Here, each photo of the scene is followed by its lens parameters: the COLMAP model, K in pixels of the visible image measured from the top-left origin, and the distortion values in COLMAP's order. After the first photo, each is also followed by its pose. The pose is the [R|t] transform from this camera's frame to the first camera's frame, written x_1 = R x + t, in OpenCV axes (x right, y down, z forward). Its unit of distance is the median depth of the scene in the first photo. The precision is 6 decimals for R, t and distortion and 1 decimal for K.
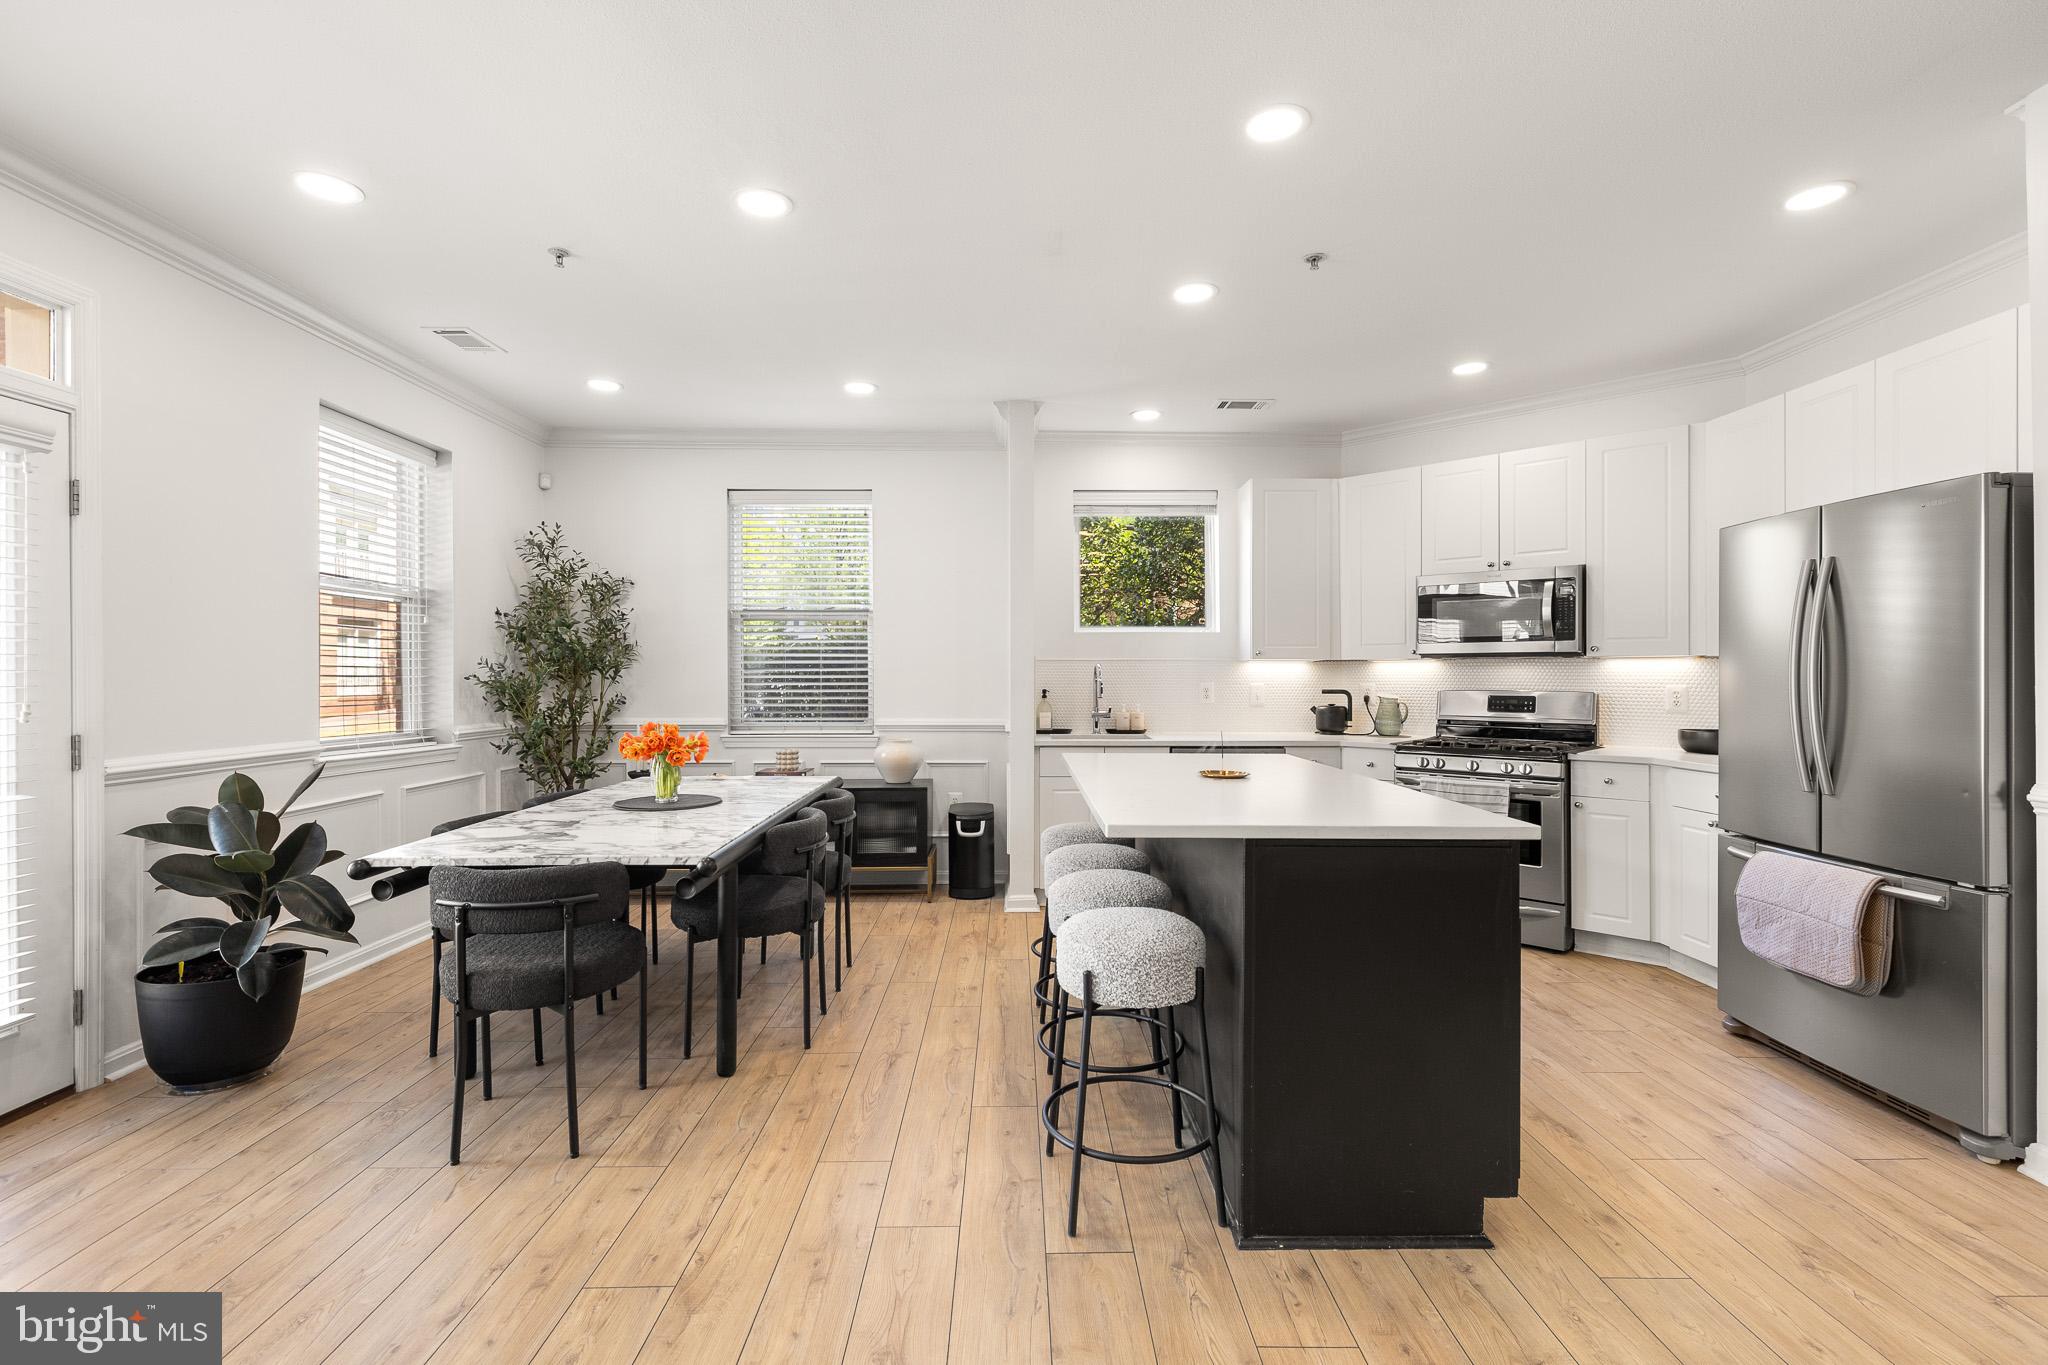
lens RADIAL K [[915.2, 0, 1018.8], [0, 915.2, 676.0], [0, 0, 1]] dist [0.001339, -0.000320]
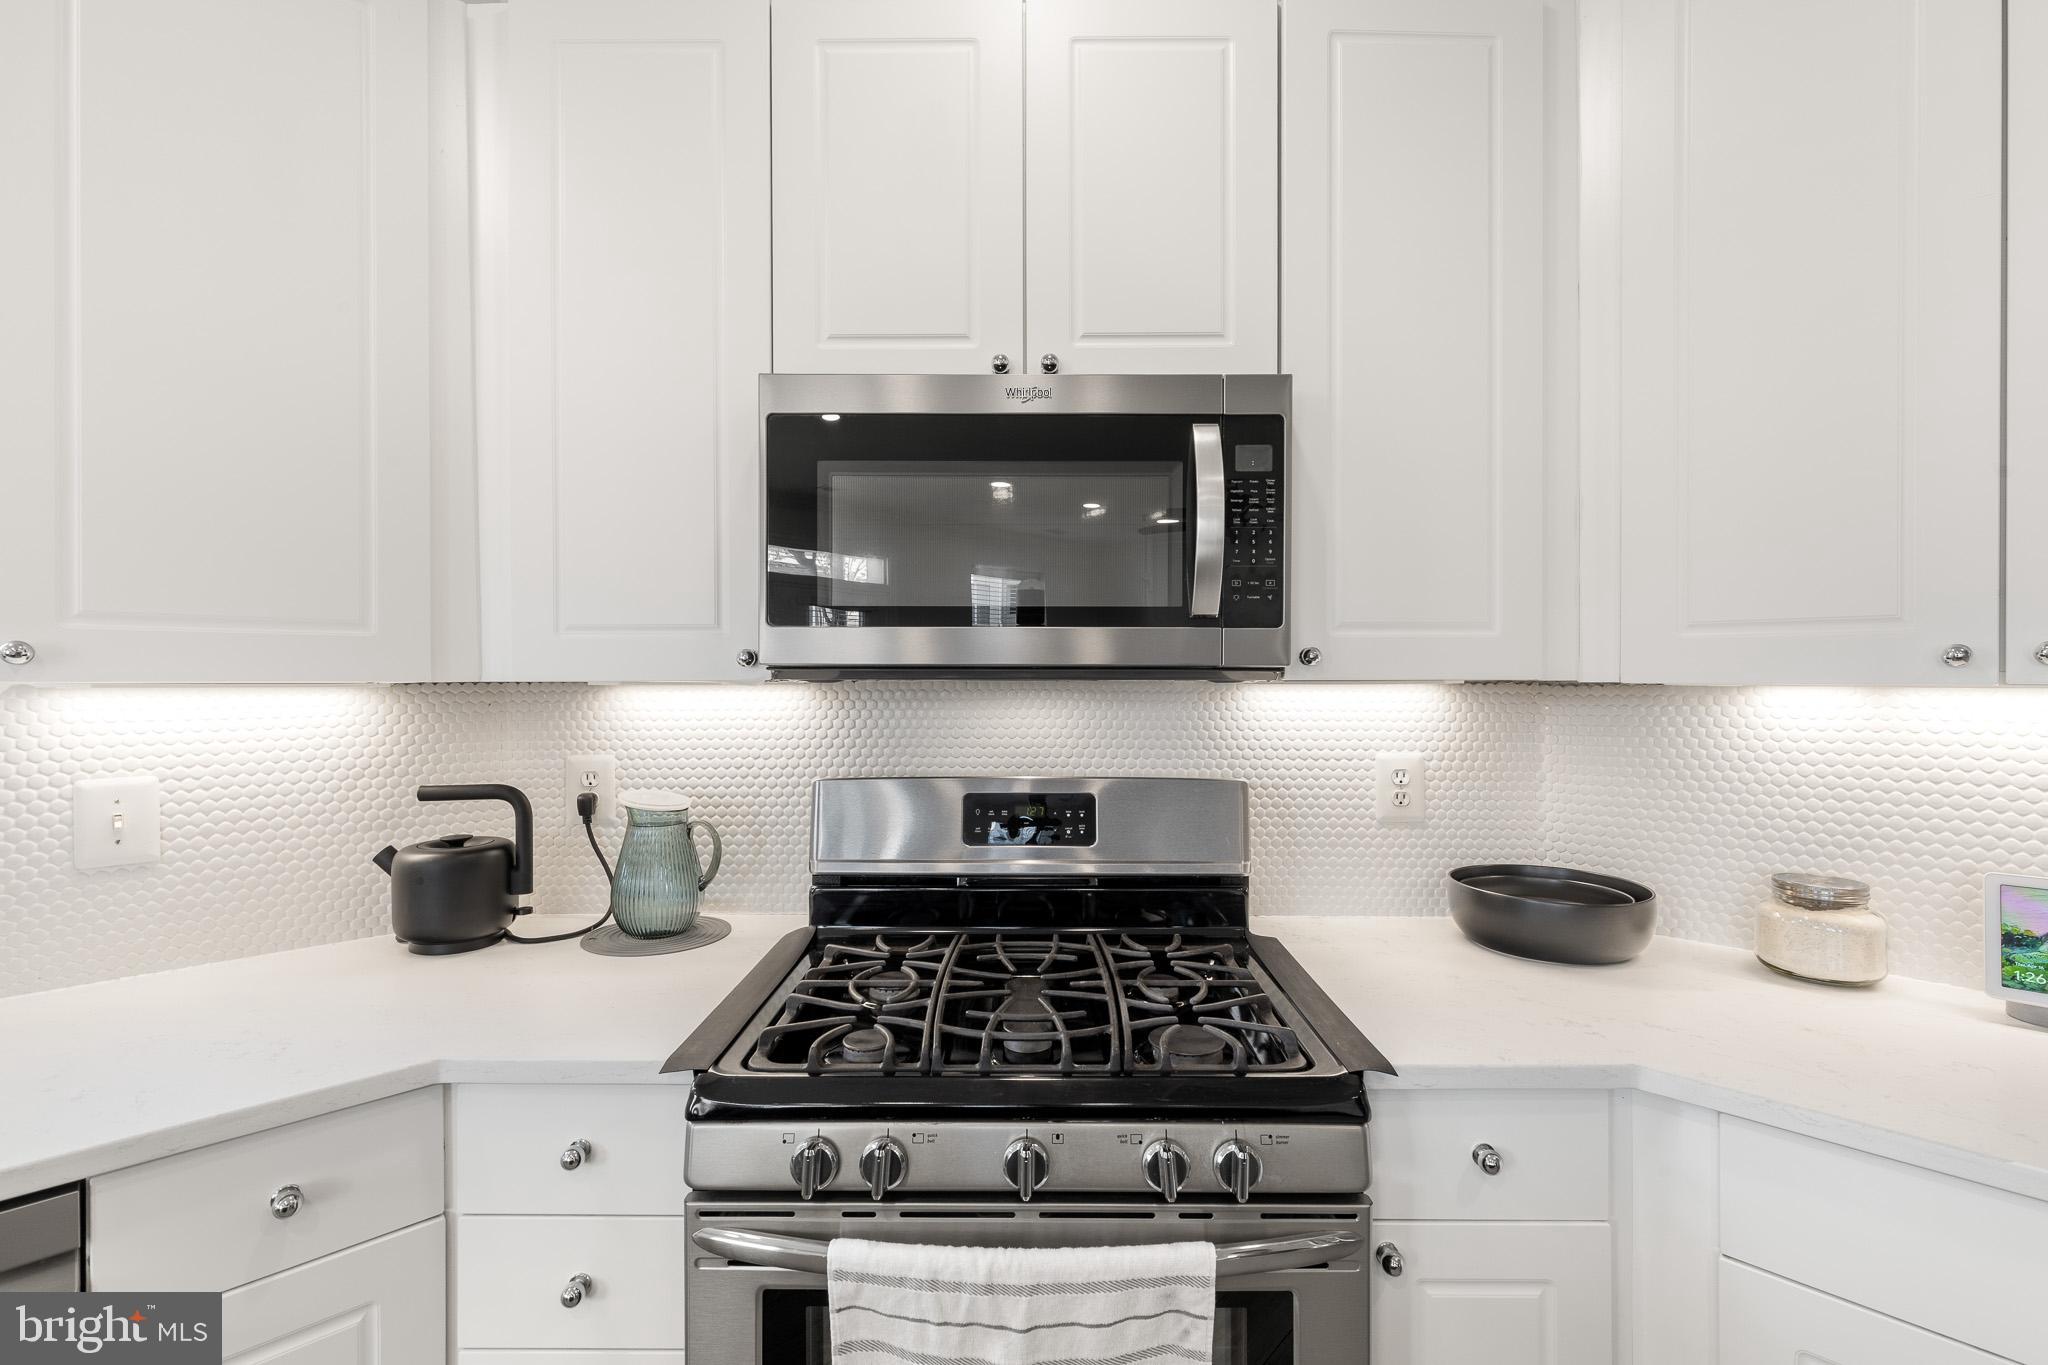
lens RADIAL K [[915.2, 0, 1018.8], [0, 915.2, 676.0], [0, 0, 1]] dist [0.001339, -0.000320]
pose [[0.724095, -0.003311, 0.689693, 0.323013], [0.002084, 0.999994, 0.002613, -0.022721], [-0.689697, -0.000455, 0.724098, 0.800412]]
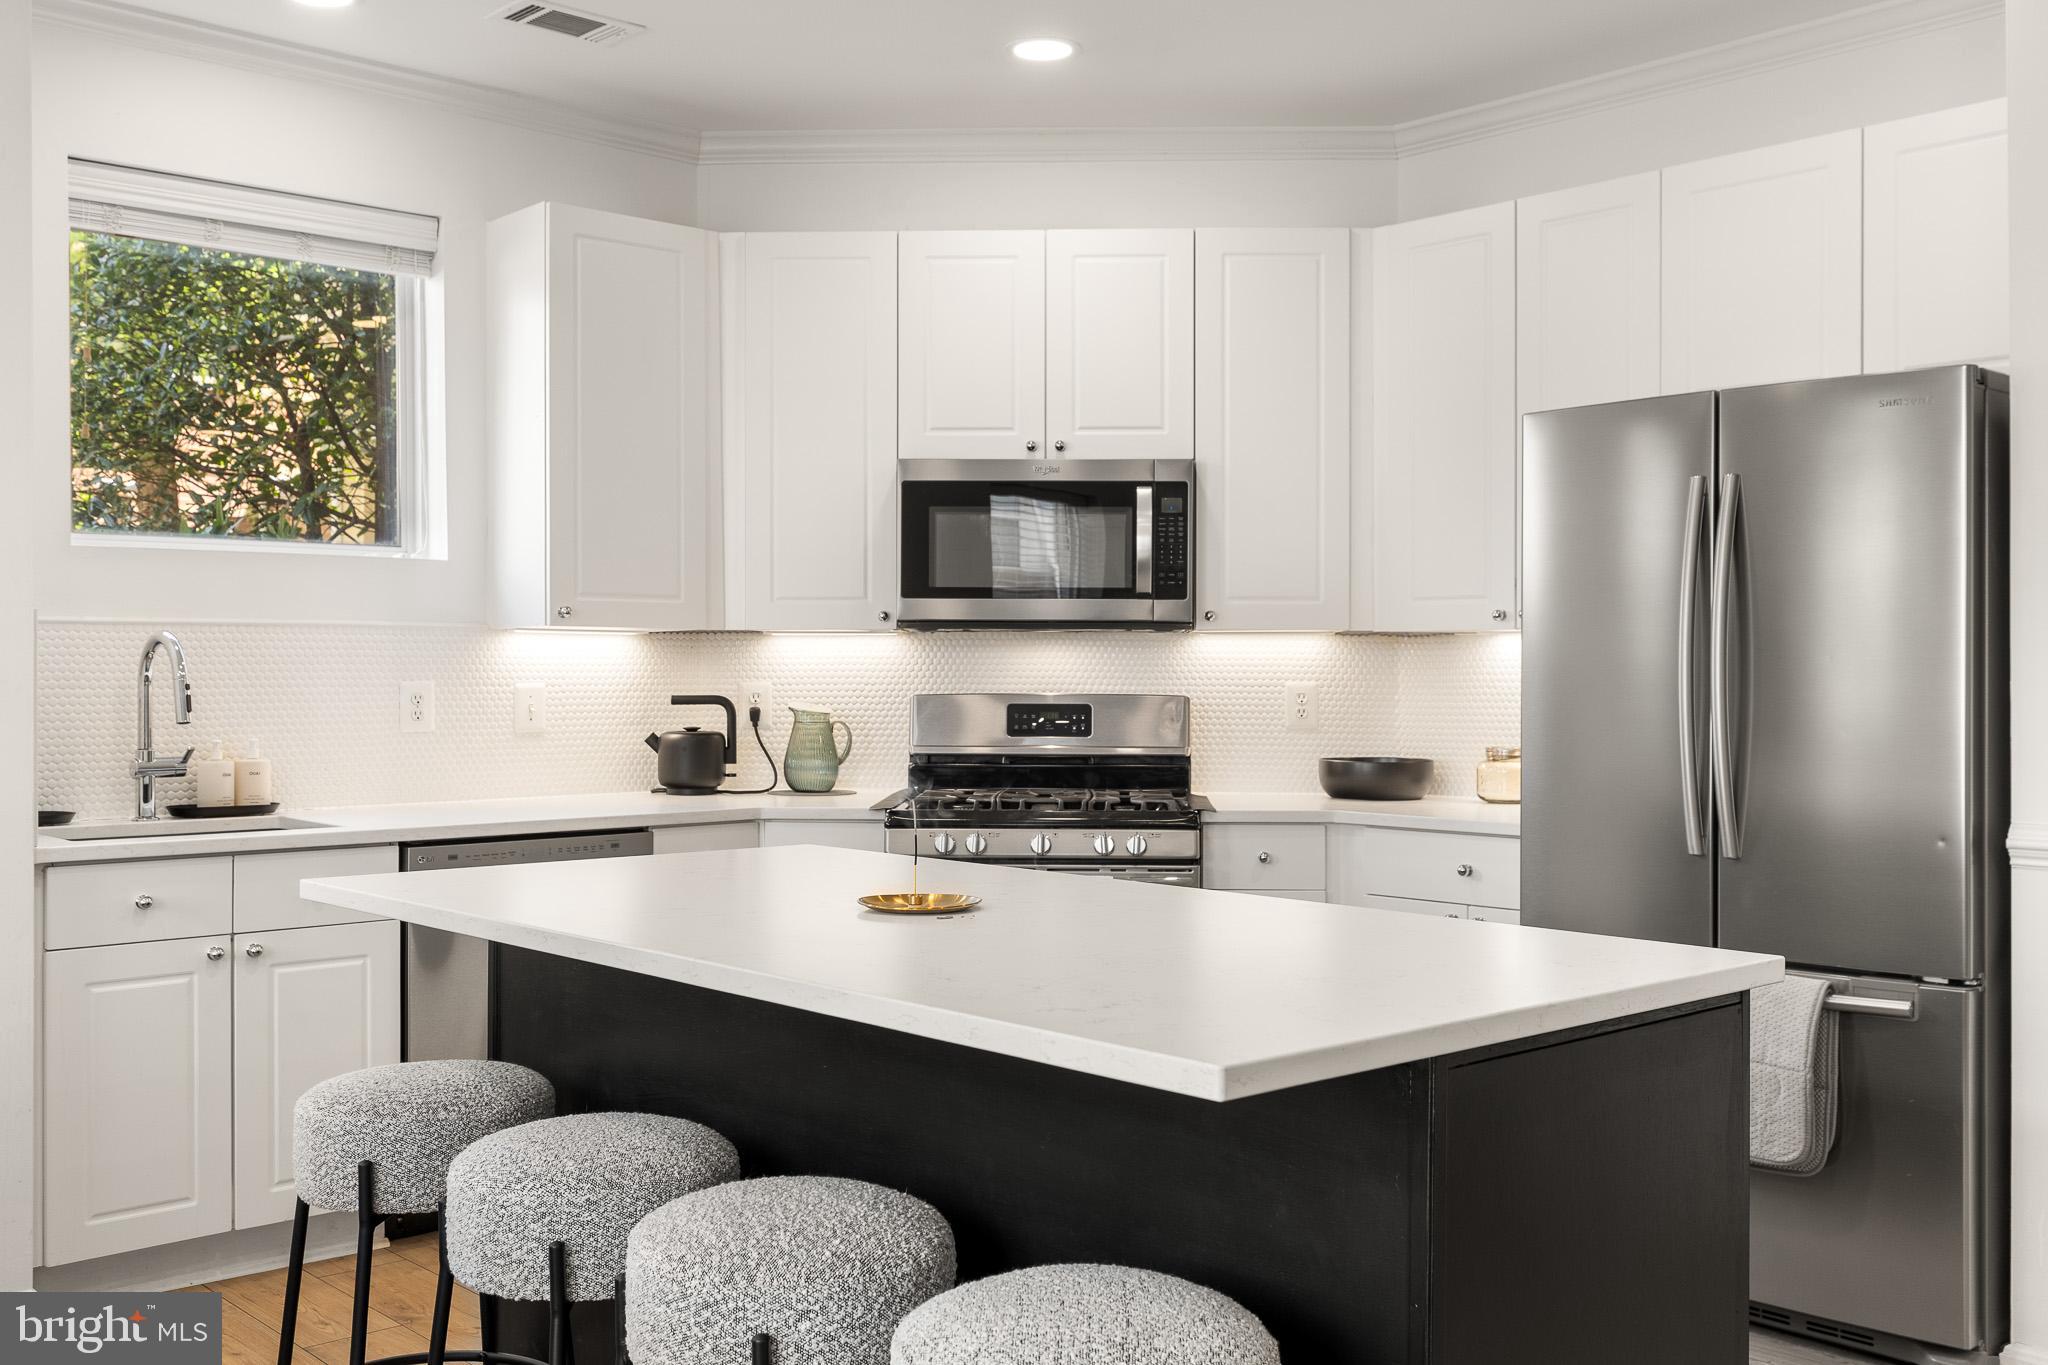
lens RADIAL K [[1951.0, 0, 1024.3], [0, 1951.0, 666.2], [0, 0, 1]] dist [-0.001252, 0.013886]
pose [[0.744253, 0.000066, 0.667898, -0.214163], [-0.000776, 0.999999, 0.000766, -0.000449], [-0.667897, -0.001089, 0.744253, 0.202801]]
